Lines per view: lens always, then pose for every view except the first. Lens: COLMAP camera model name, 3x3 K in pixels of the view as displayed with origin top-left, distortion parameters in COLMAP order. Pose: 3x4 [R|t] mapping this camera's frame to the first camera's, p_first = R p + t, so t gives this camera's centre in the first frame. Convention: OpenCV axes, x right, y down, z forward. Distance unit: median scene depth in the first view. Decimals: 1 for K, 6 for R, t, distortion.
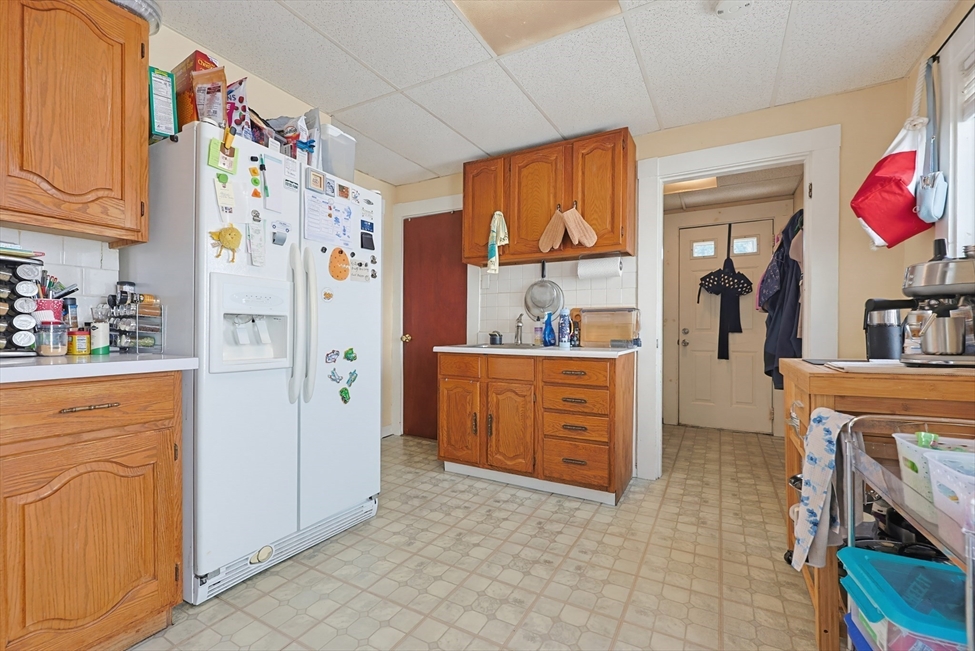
lens RADIAL K [[420.2, 0, 484.9], [0, 420.2, 325.6], [0, 0, 1]] dist [-0.000130, 0.000115]
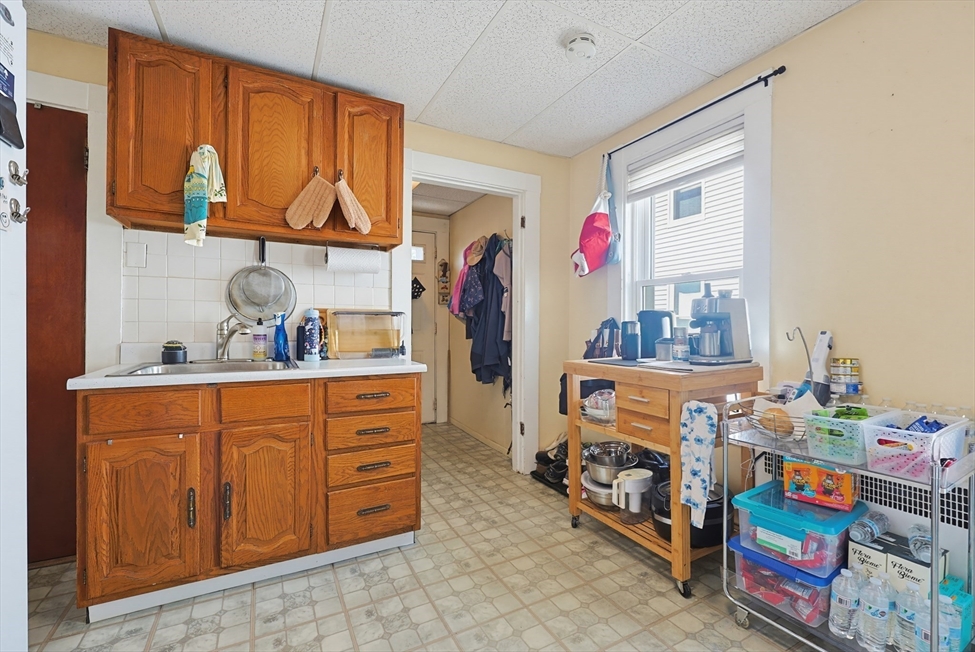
lens RADIAL K [[425.4, 0, 493.7], [0, 425.4, 324.1], [0, 0, 1]] dist [-0.001183, 0.000024]
pose [[0.529770, 0.000295, 0.848141, -0.295462], [-0.008773, 0.999948, 0.005132, -0.022000], [-0.848096, -0.010160, 0.529745, 0.352083]]
